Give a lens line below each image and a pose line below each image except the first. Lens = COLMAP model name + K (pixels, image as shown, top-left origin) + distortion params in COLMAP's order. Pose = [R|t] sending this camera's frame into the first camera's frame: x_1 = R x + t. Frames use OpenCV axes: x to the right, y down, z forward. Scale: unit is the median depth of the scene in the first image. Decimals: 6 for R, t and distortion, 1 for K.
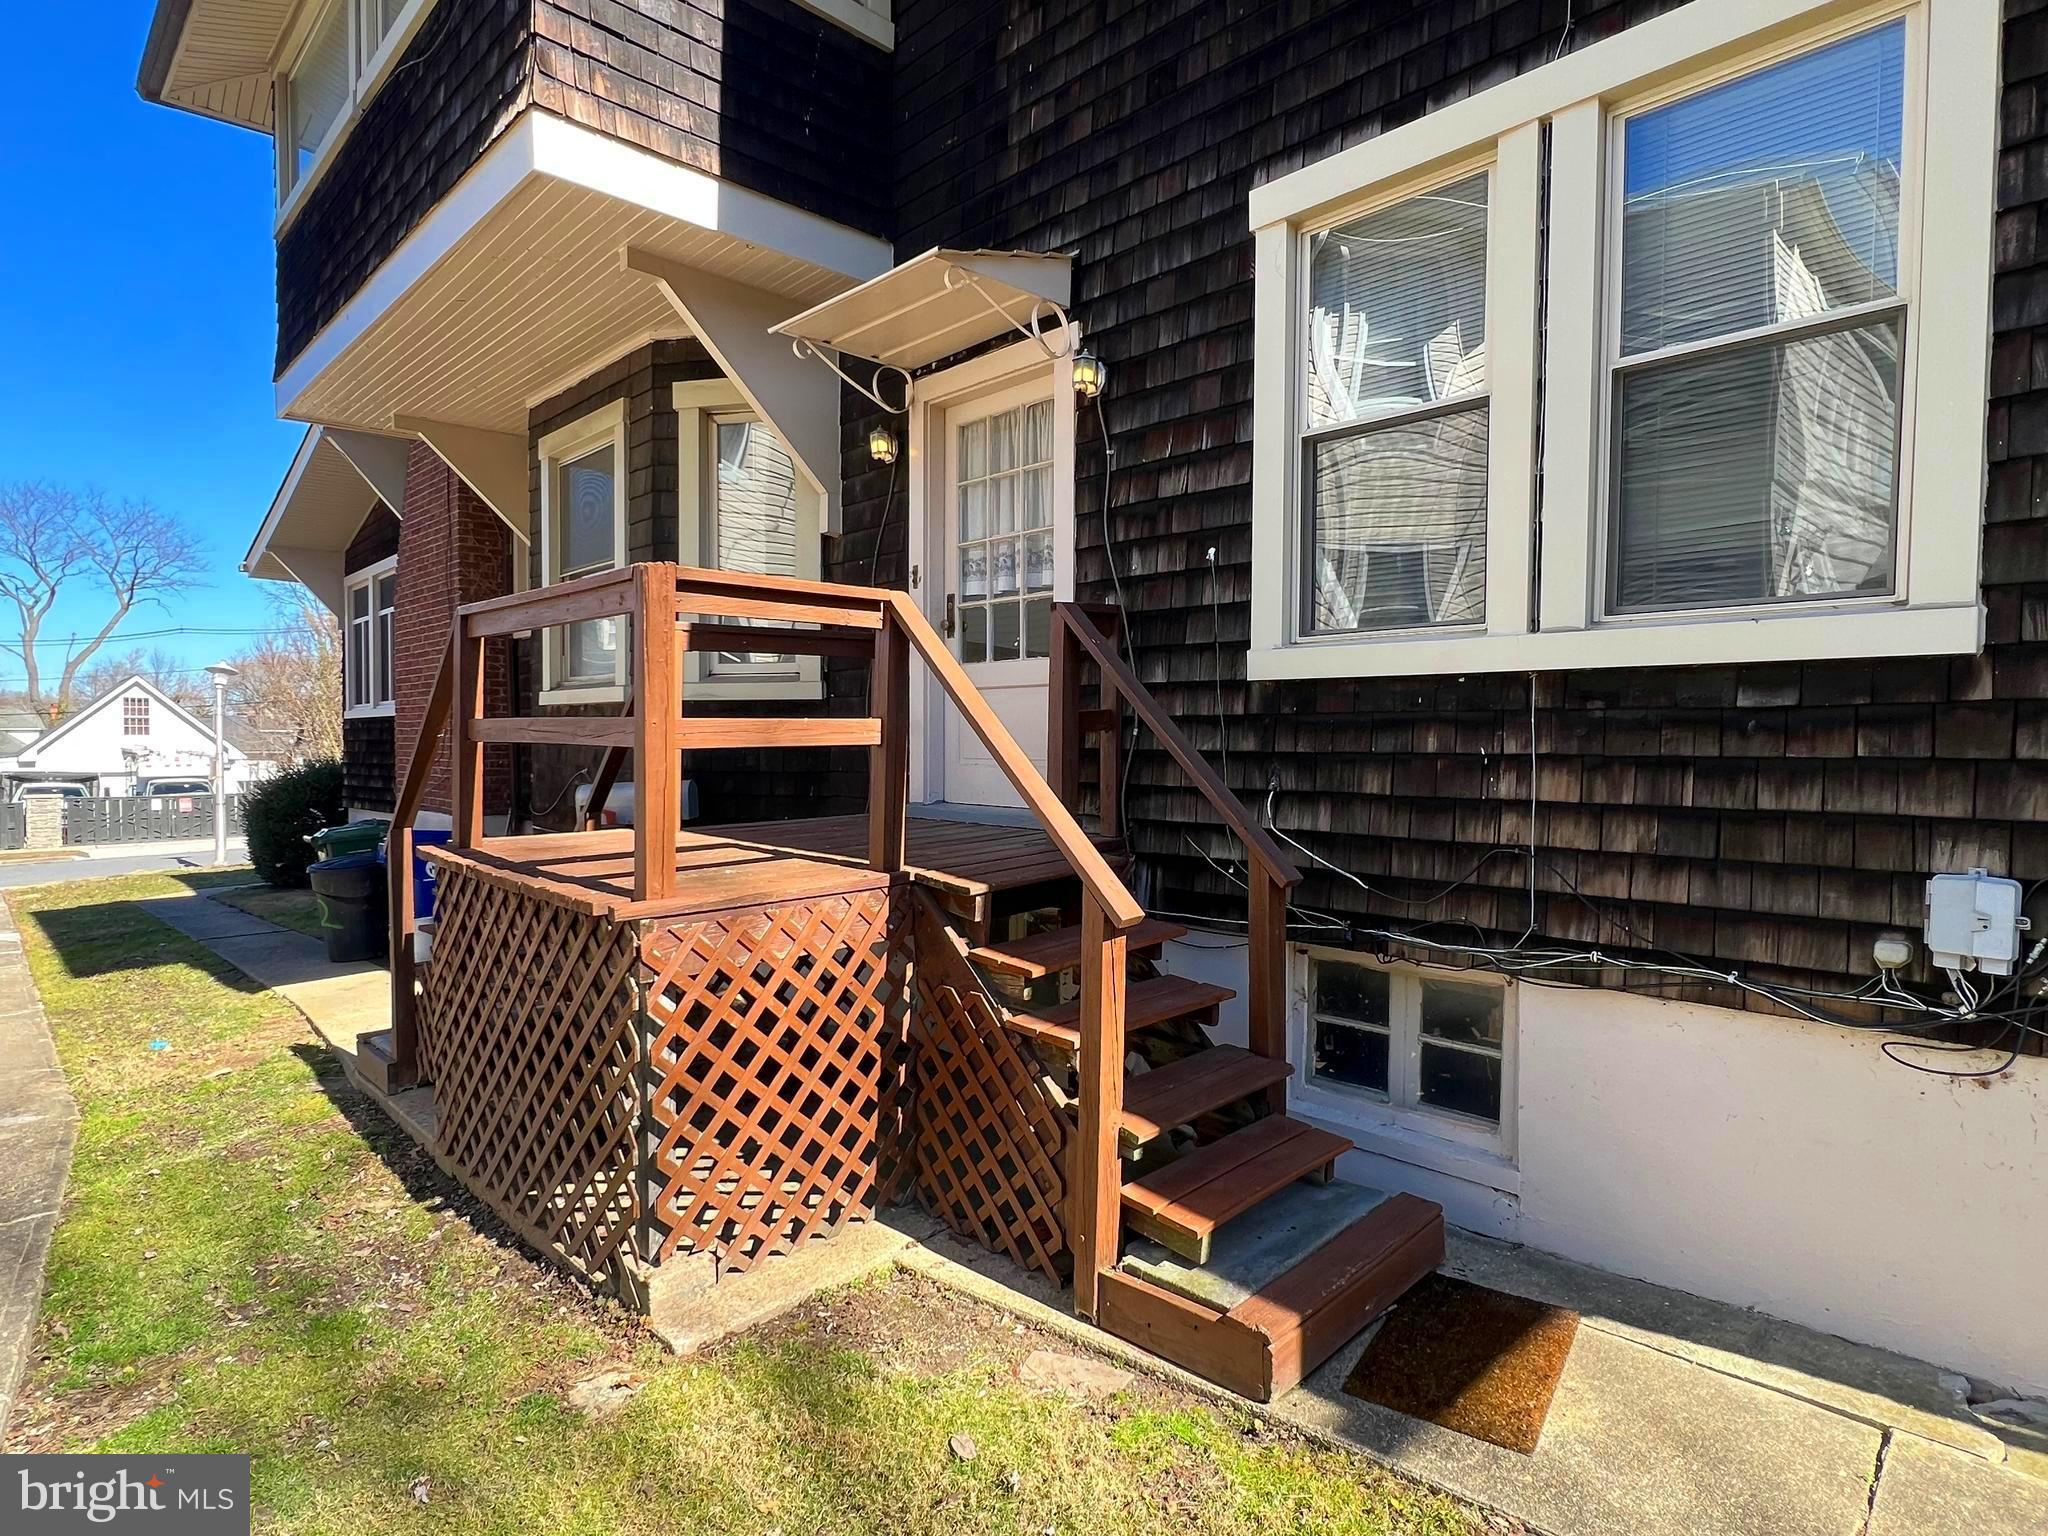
lens RADIAL K [[1066.4, 0, 1024.0], [0, 1066.4, 768.0], [0, 0, 1]] dist [-0.001320, -0.000046]
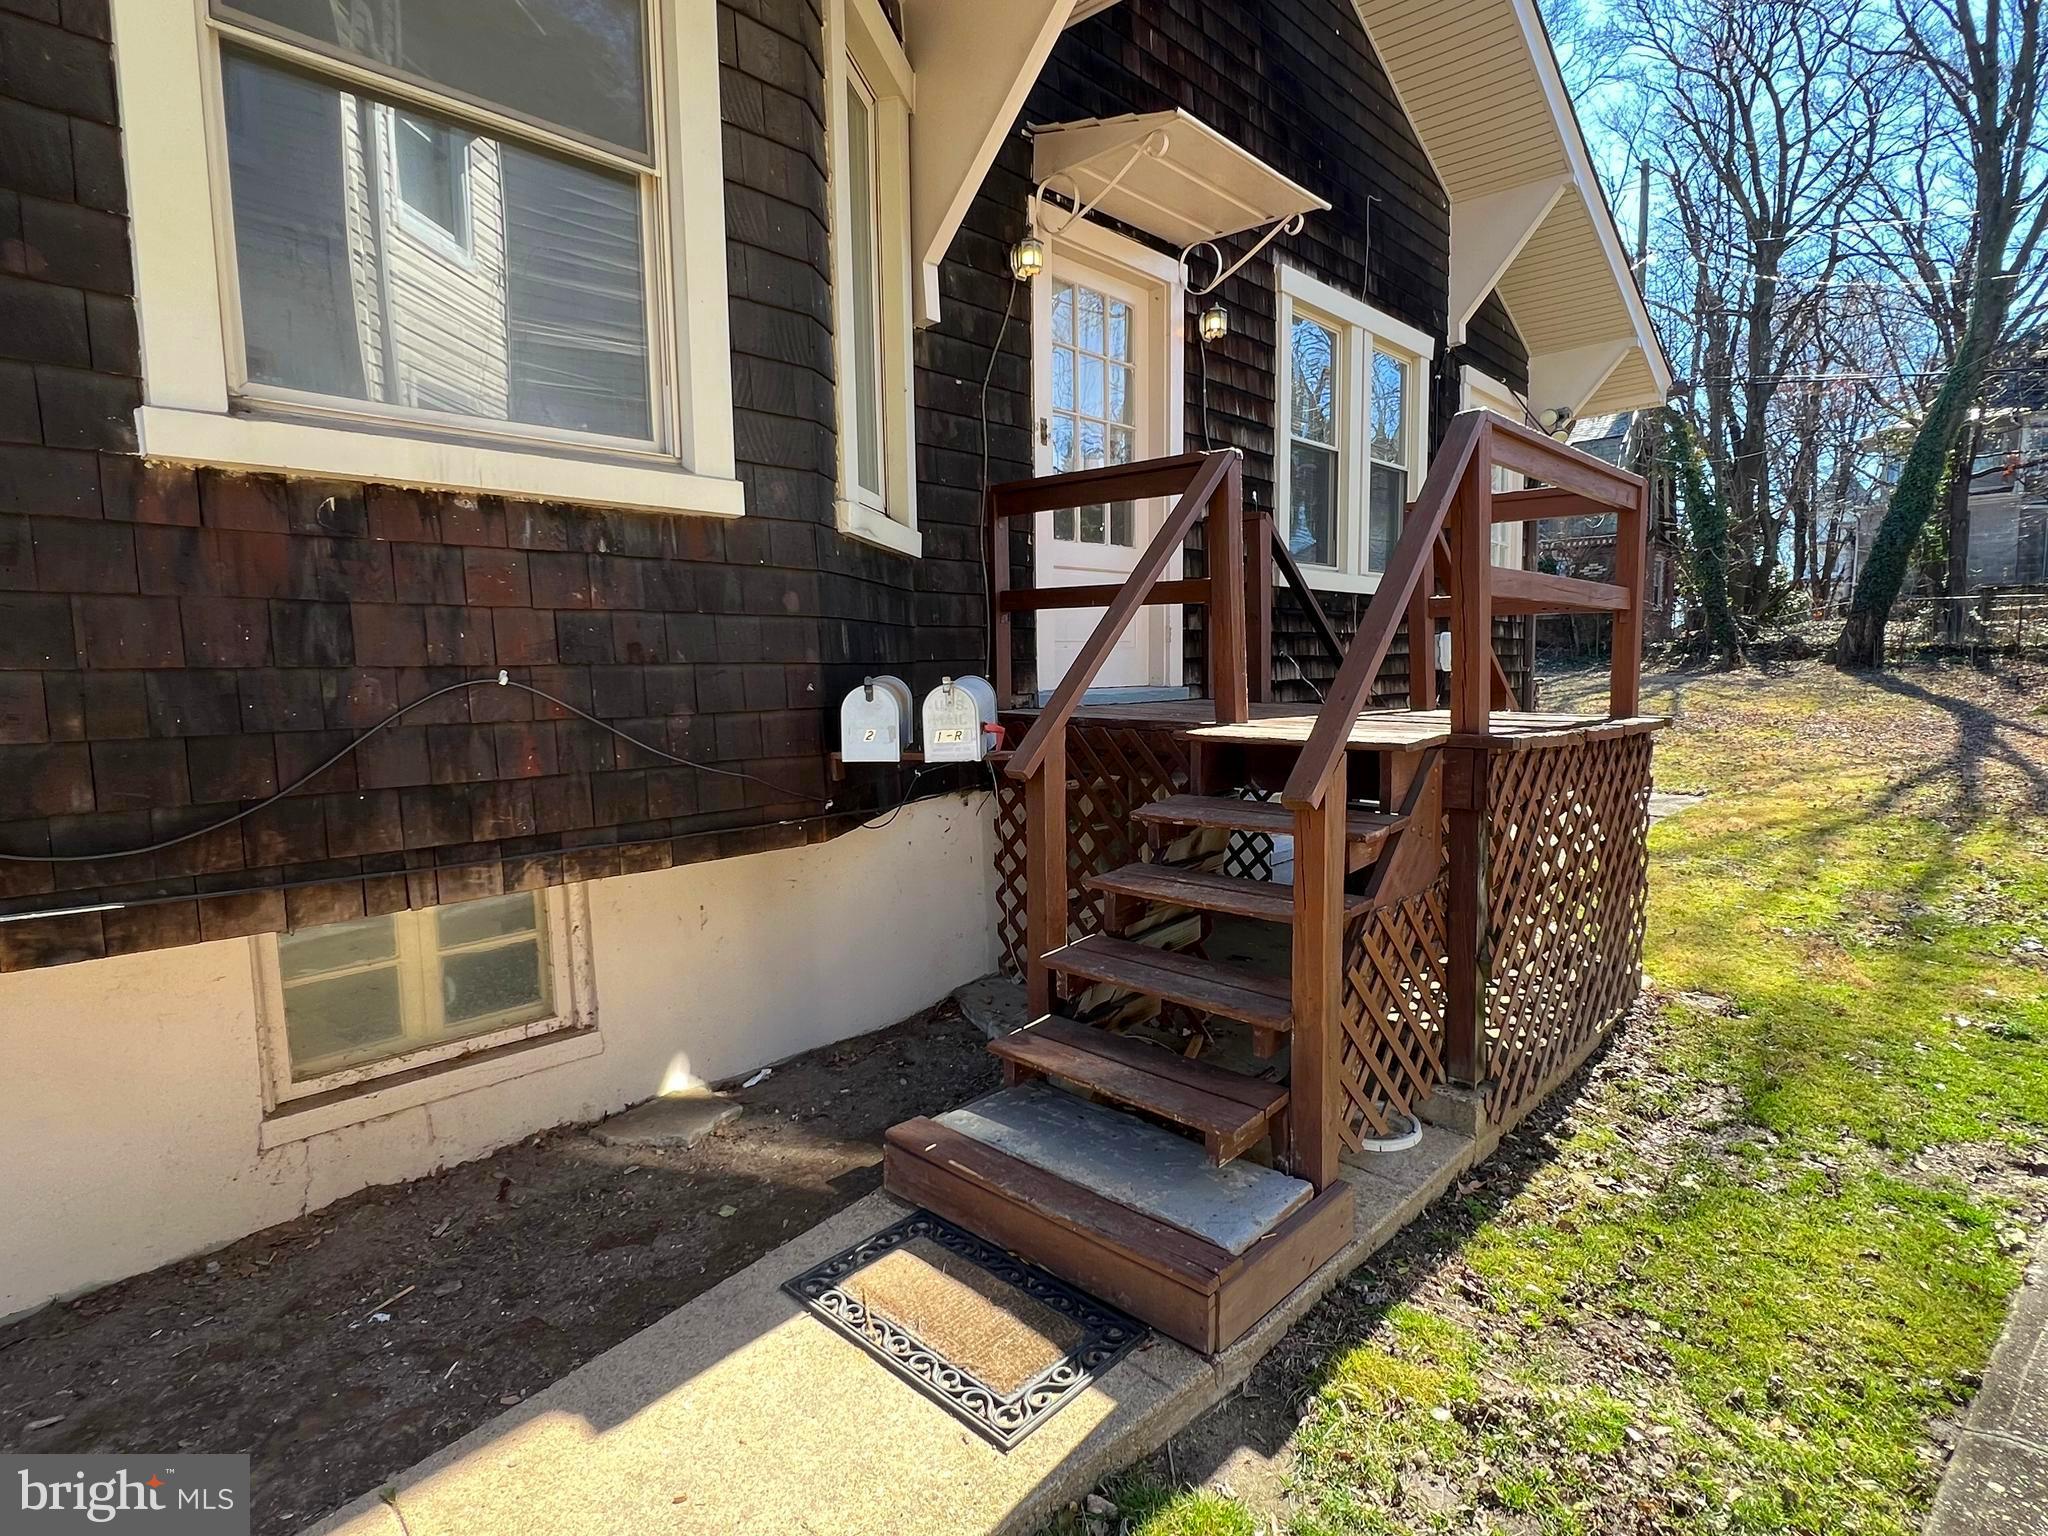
lens RADIAL K [[1066.4, 0, 1024.0], [0, 1066.4, 768.0], [0, 0, 1]] dist [-0.001320, -0.000046]
pose [[-0.031866, -0.106164, 0.993838, -1.298726], [0.039567, 0.993429, 0.107389, 0.000025], [-0.998709, 0.042746, -0.027456, 1.370072]]
